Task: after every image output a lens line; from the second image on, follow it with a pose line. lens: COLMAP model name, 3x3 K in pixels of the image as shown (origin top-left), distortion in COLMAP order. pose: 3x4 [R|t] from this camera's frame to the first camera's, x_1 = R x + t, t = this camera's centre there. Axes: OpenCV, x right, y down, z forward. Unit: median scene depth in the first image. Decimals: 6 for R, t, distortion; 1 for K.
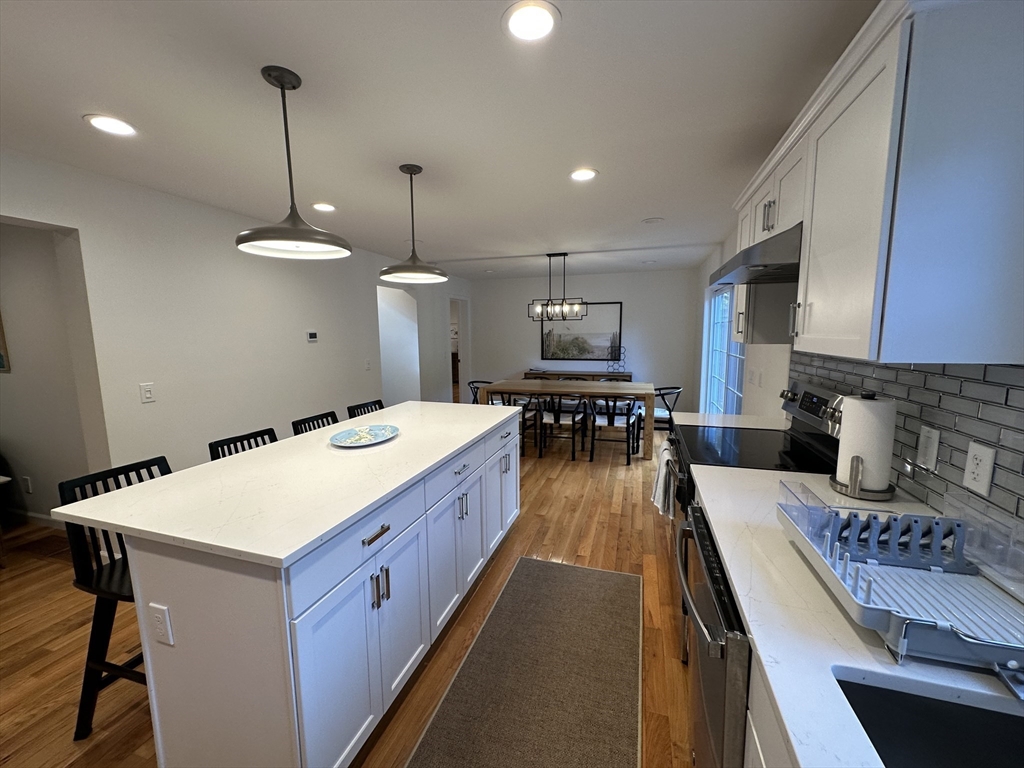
lens RADIAL K [[406.4, 0, 517.4], [0, 406.4, 384.9], [0, 0, 1]] dist [-0.000498, 0.000008]
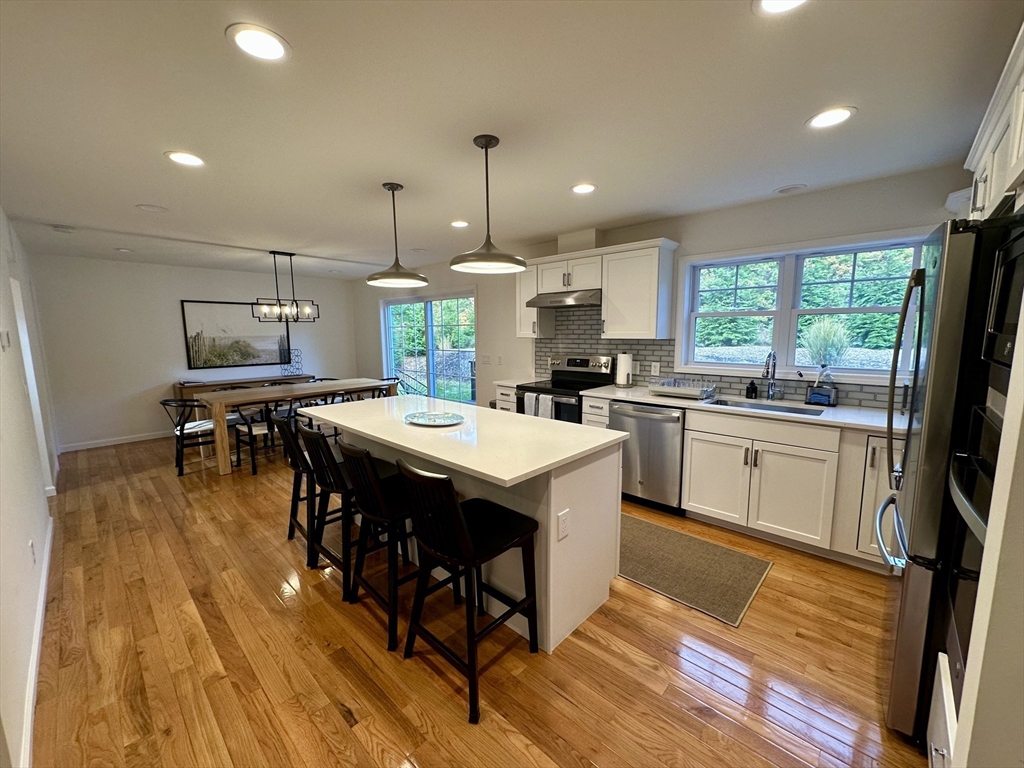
lens RADIAL K [[406.4, 0, 517.4], [0, 406.4, 384.9], [0, 0, 1]] dist [-0.000498, 0.000008]
pose [[0.448202, -0.112373, 0.886841, -0.459787], [0.121370, 0.990531, 0.064172, -0.005791], [-0.885655, 0.078874, 0.457596, 0.079226]]
